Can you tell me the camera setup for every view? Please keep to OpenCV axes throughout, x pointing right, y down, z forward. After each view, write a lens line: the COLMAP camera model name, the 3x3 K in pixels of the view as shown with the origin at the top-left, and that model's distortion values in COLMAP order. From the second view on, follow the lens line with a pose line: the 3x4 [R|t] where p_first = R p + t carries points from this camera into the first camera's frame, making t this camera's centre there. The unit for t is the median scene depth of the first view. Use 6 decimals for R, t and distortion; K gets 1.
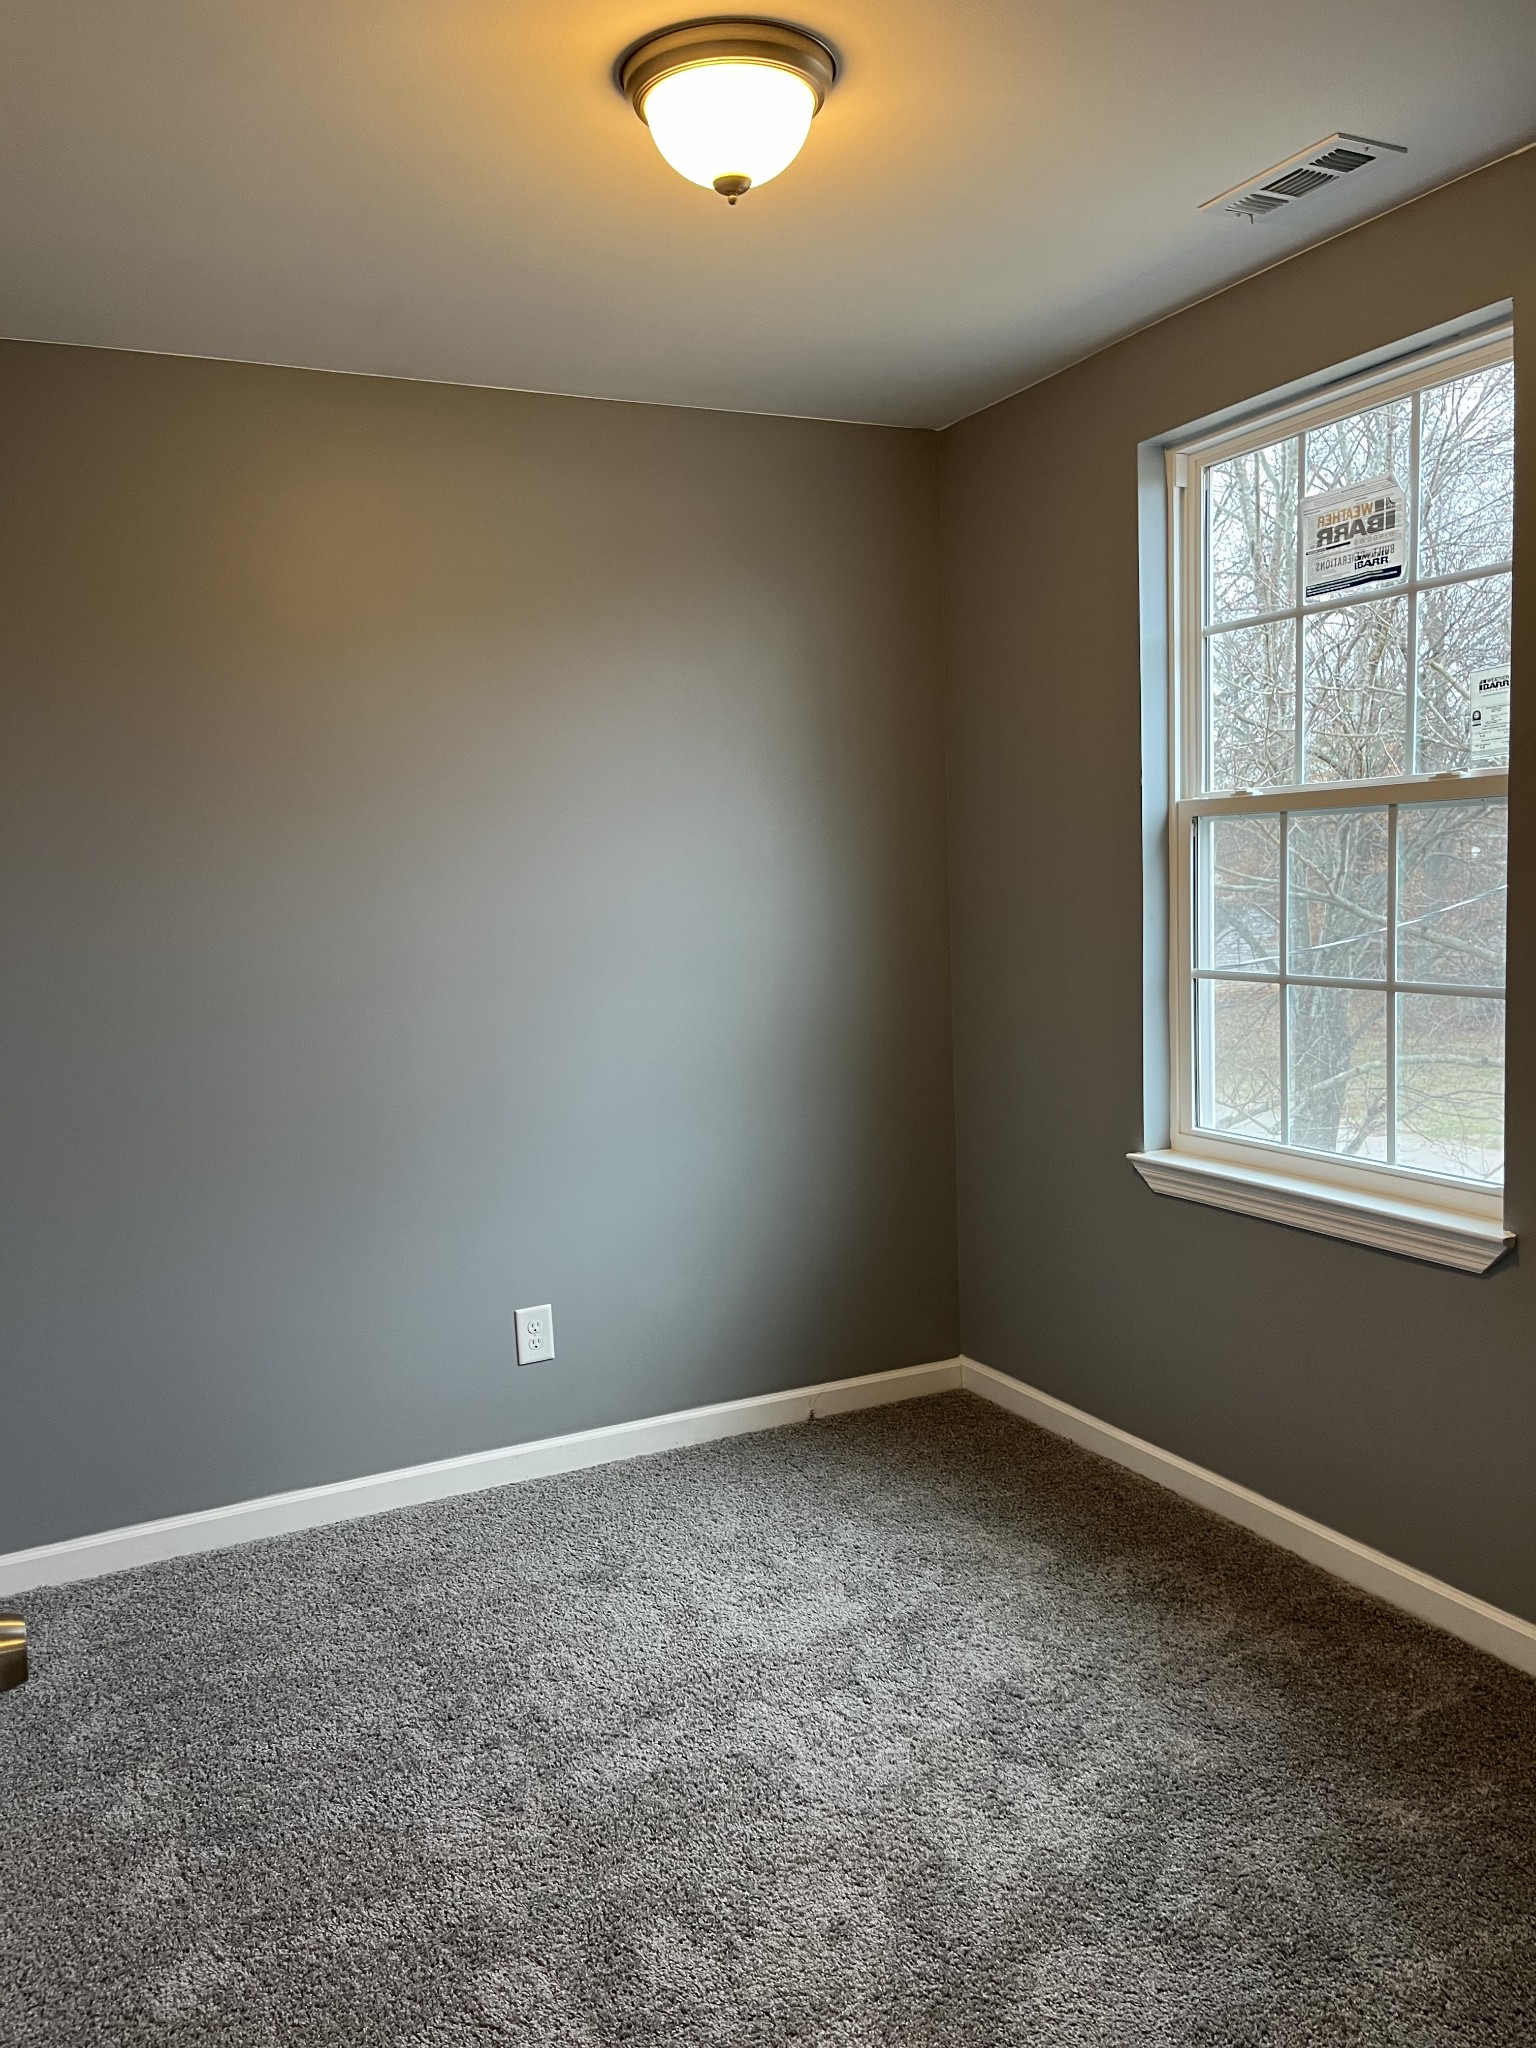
lens RADIAL K [[1552.0, 0, 768.0], [0, 1552.0, 1024.0], [0, 0, 1]] dist [0.003263, 0.003610]
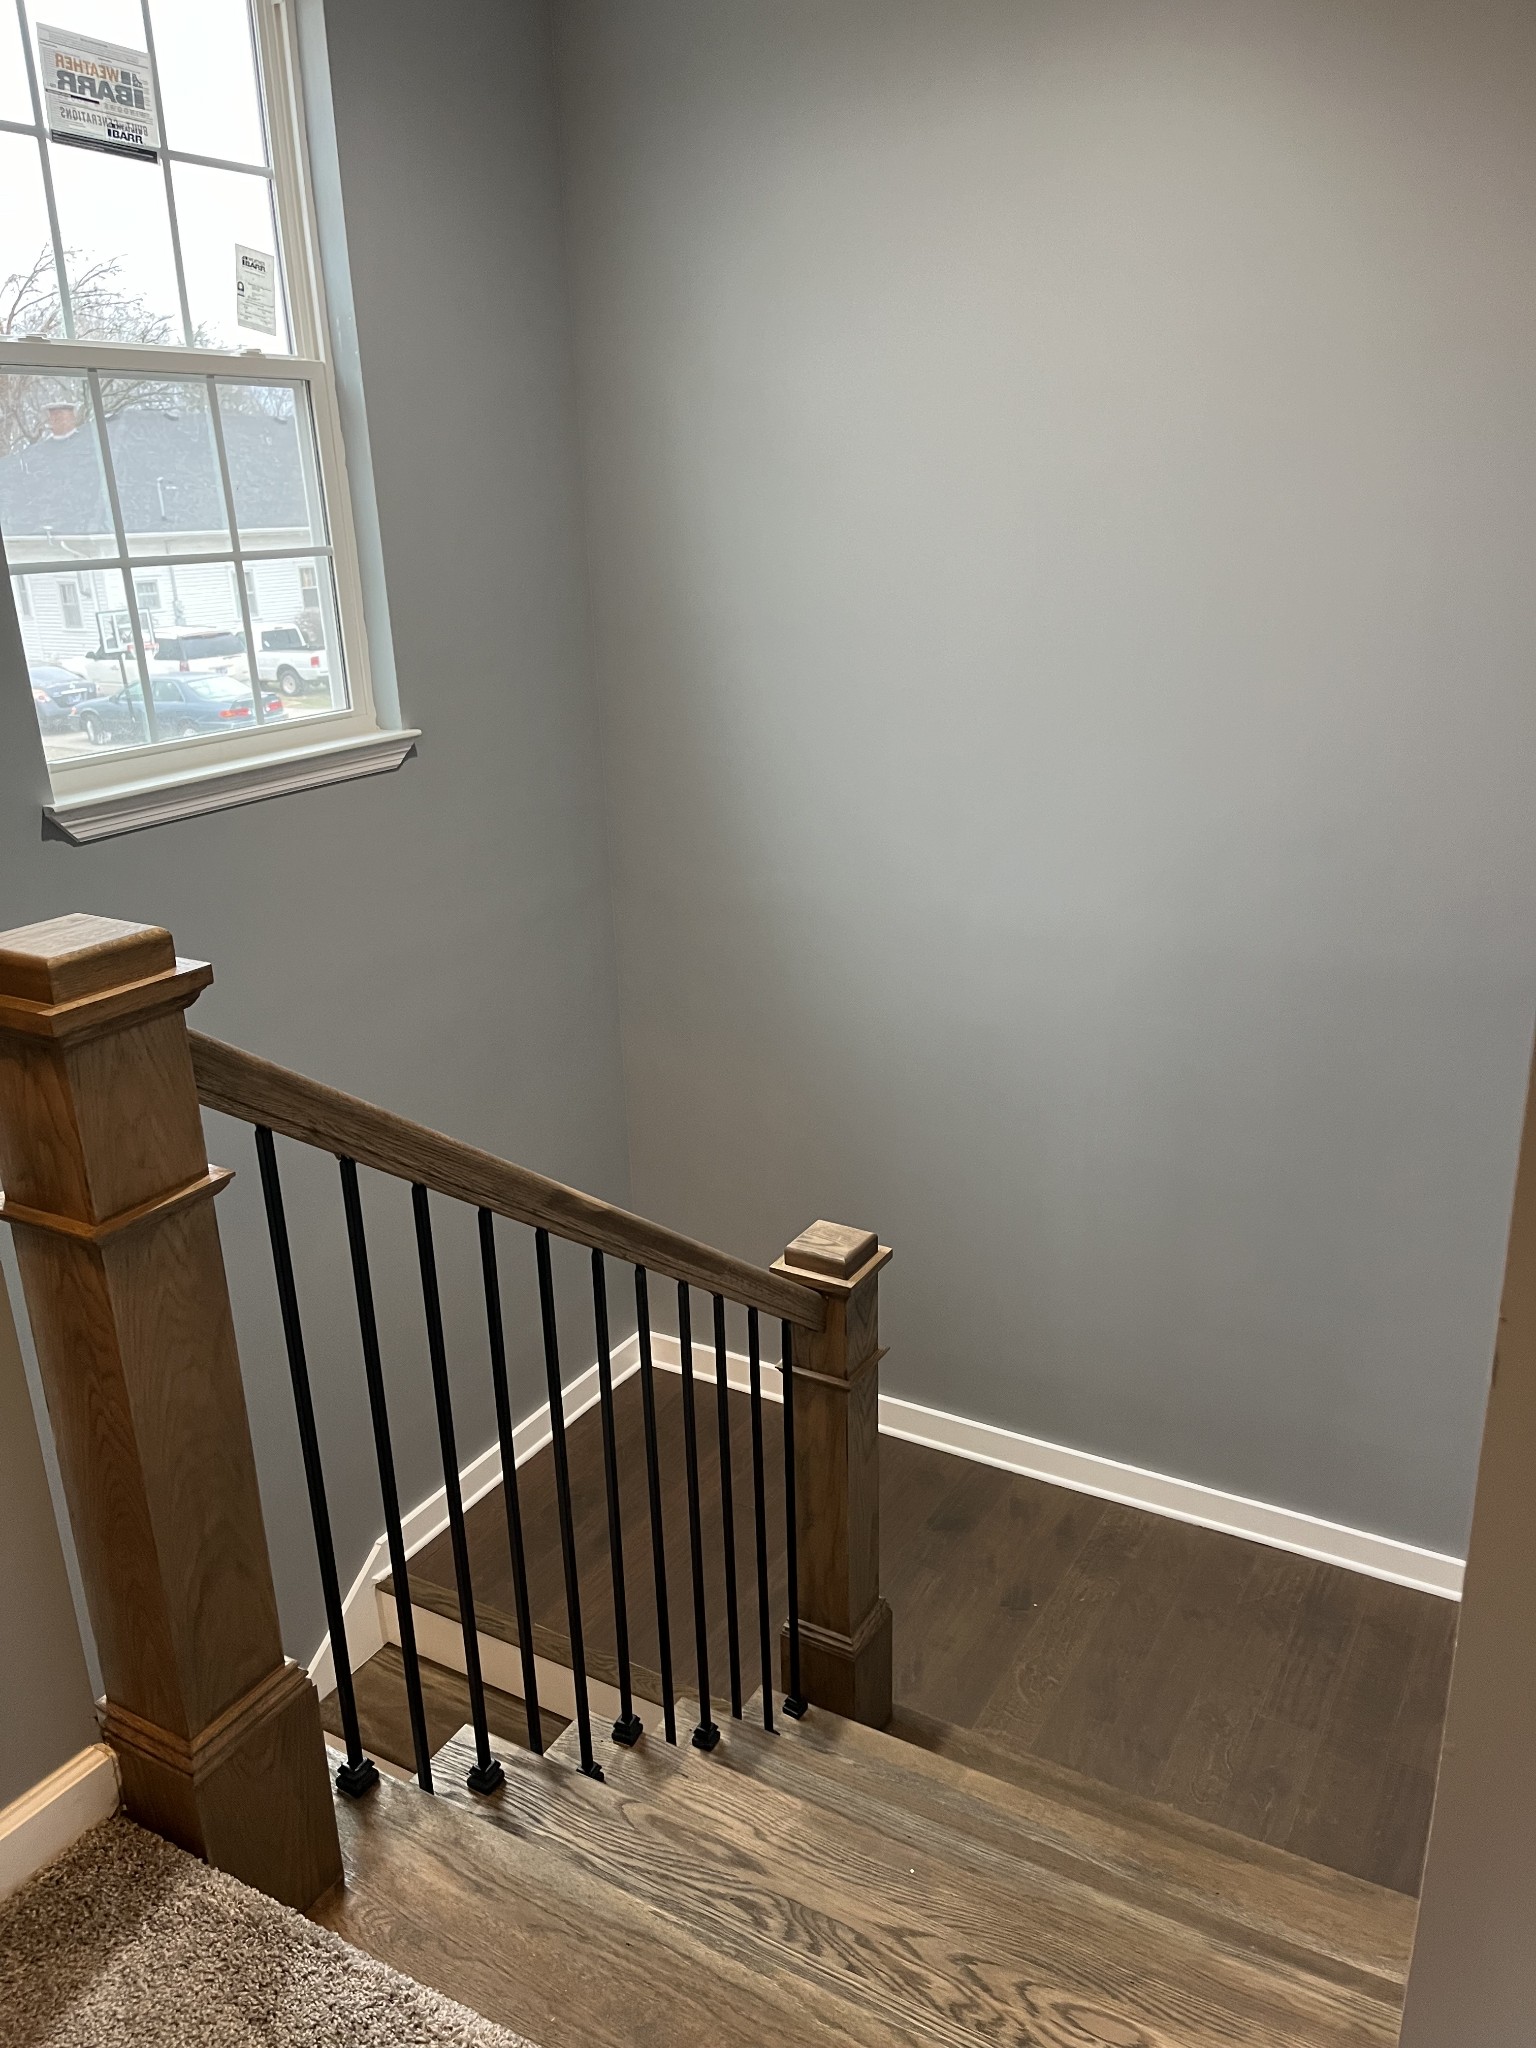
lens RADIAL K [[1552.0, 0, 768.0], [0, 1552.0, 1024.0], [0, 0, 1]] dist [0.003263, 0.003610]
pose [[-0.544422, -0.211256, 0.811773, -0.799916], [0.144065, 0.929837, 0.338599, -0.037006], [-0.826347, 0.301289, -0.475789, 1.308628]]
